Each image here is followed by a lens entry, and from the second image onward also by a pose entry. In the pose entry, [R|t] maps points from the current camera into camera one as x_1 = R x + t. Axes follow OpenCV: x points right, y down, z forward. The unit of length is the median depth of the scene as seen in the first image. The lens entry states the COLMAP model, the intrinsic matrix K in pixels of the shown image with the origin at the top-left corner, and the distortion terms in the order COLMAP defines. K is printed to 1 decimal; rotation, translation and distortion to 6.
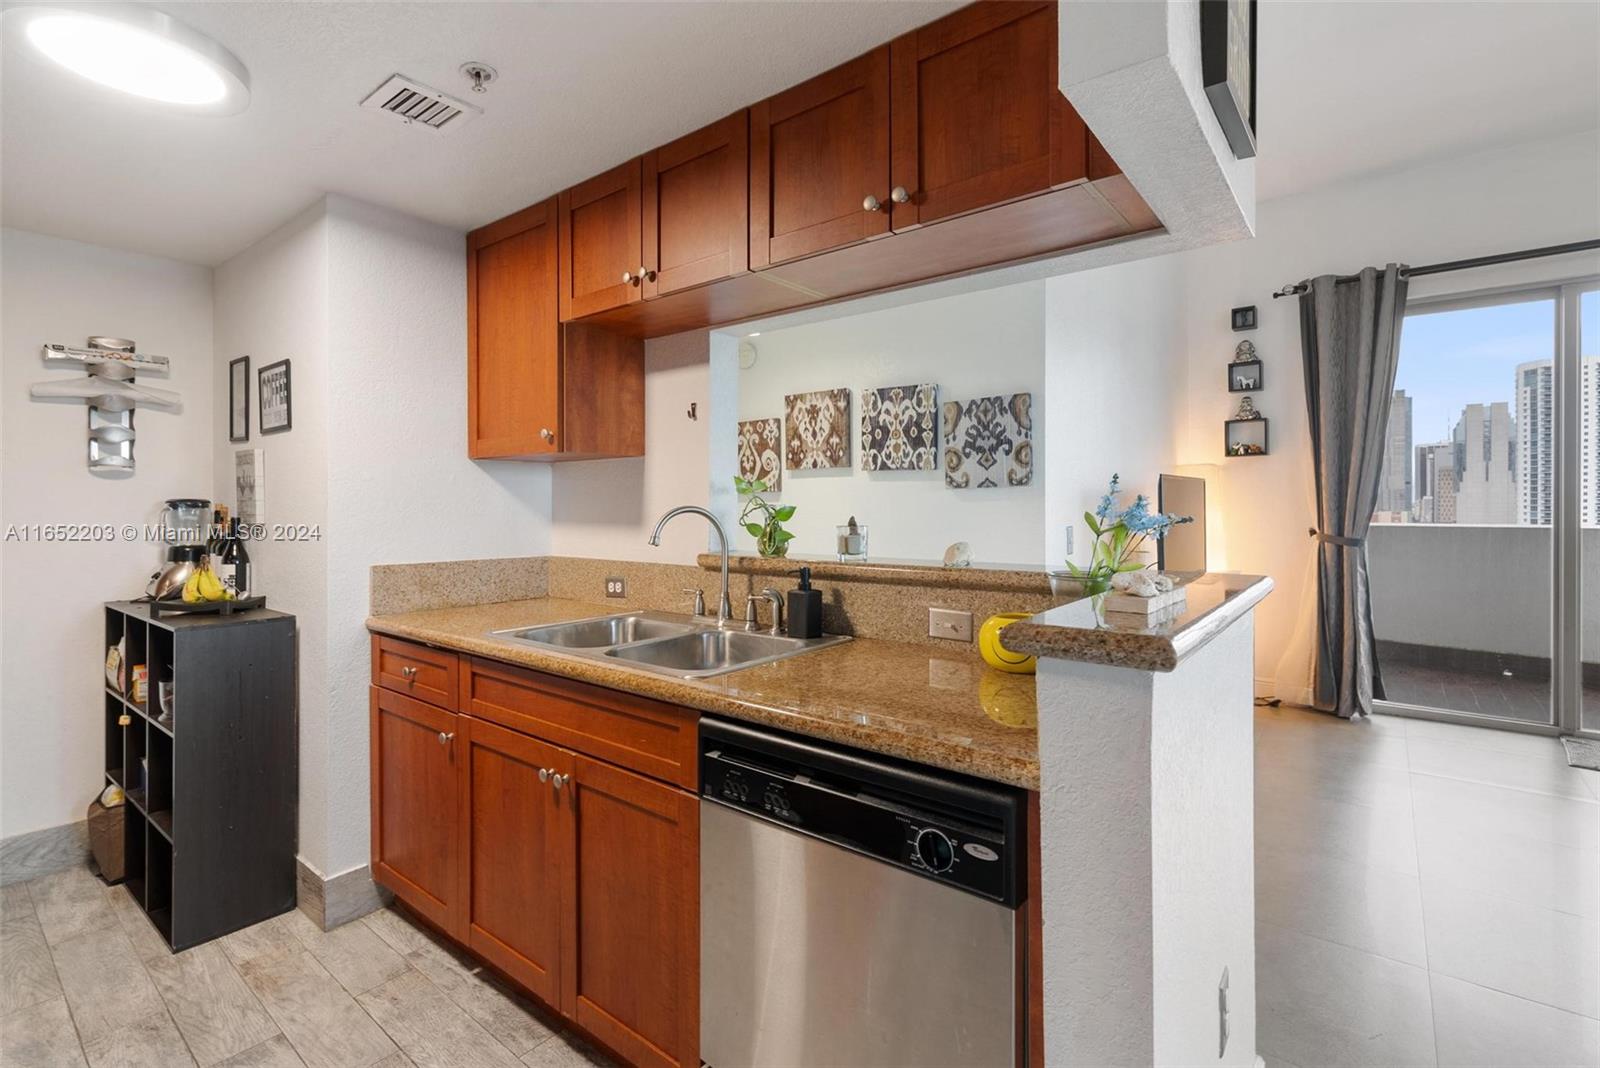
lens RADIAL K [[735.5, 0, 799.7], [0, 735.5, 502.1], [0, 0, 1]] dist [-0.004427, 0.000035]
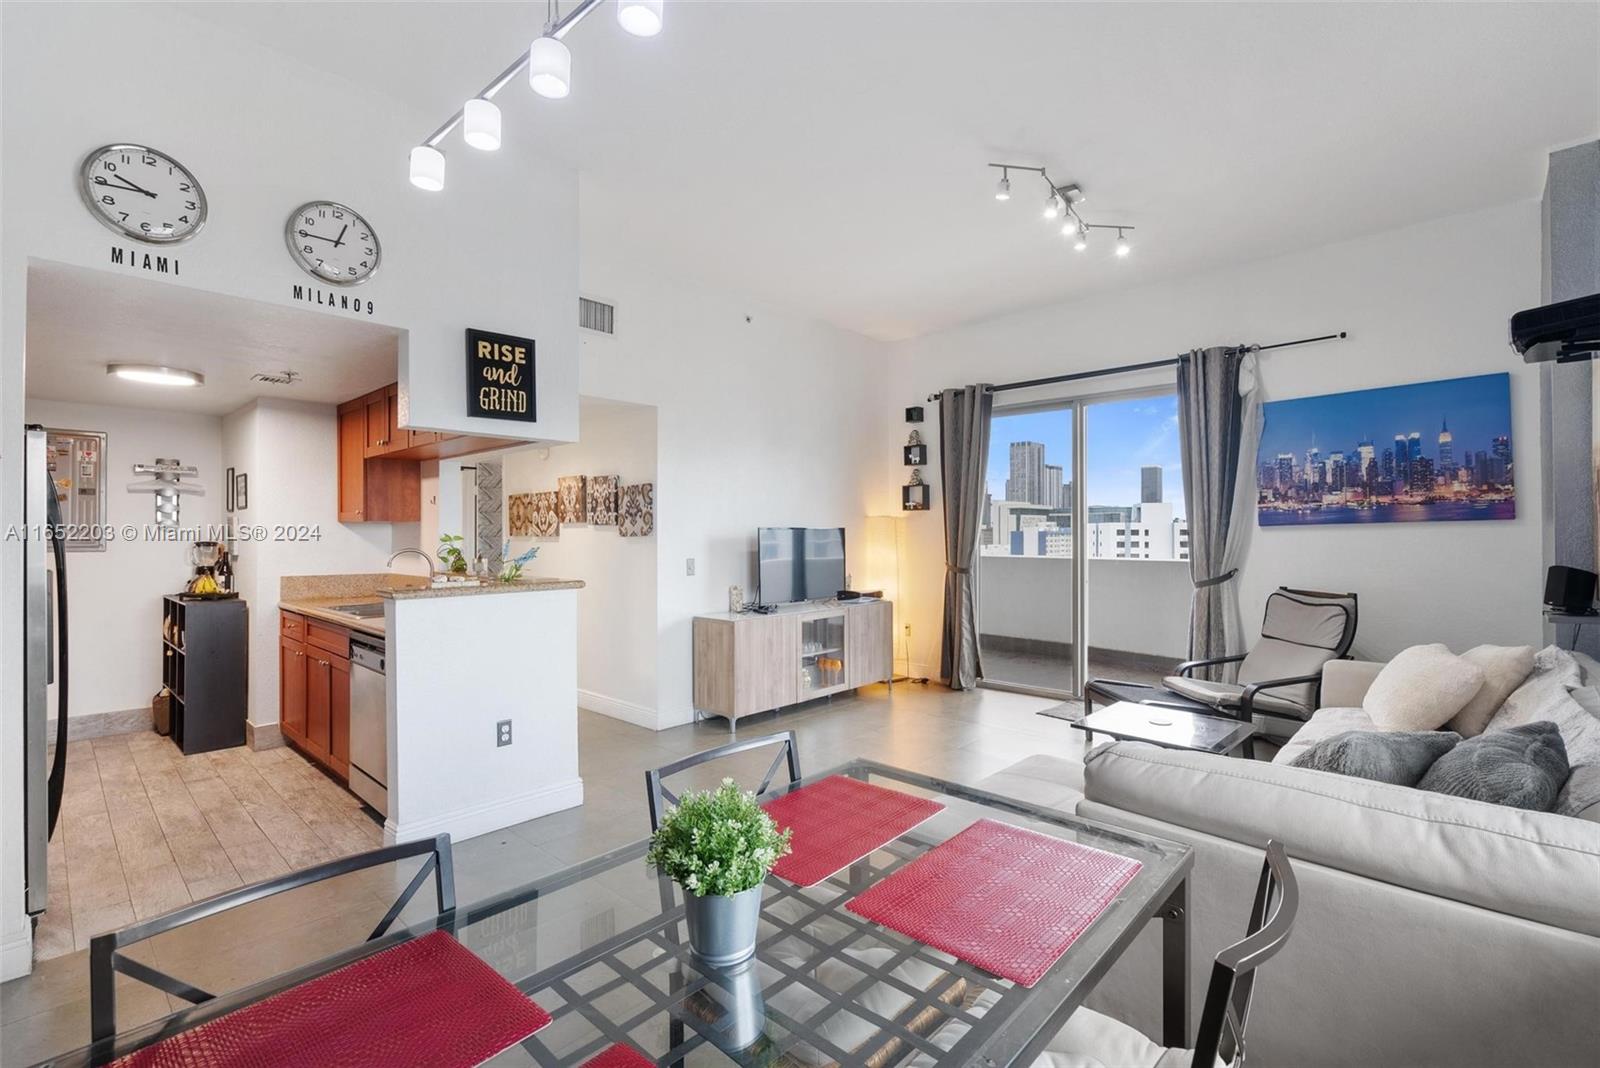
lens RADIAL K [[721.4, 0, 798.0], [0, 721.4, 528.6], [0, 0, 1]] dist [-0.000525, 0.000354]
pose [[0.996480, 0.002679, -0.083792, 0.844733], [-0.003045, 0.999986, -0.004238, -0.034514], [0.083780, 0.004478, 0.996474, -0.728180]]
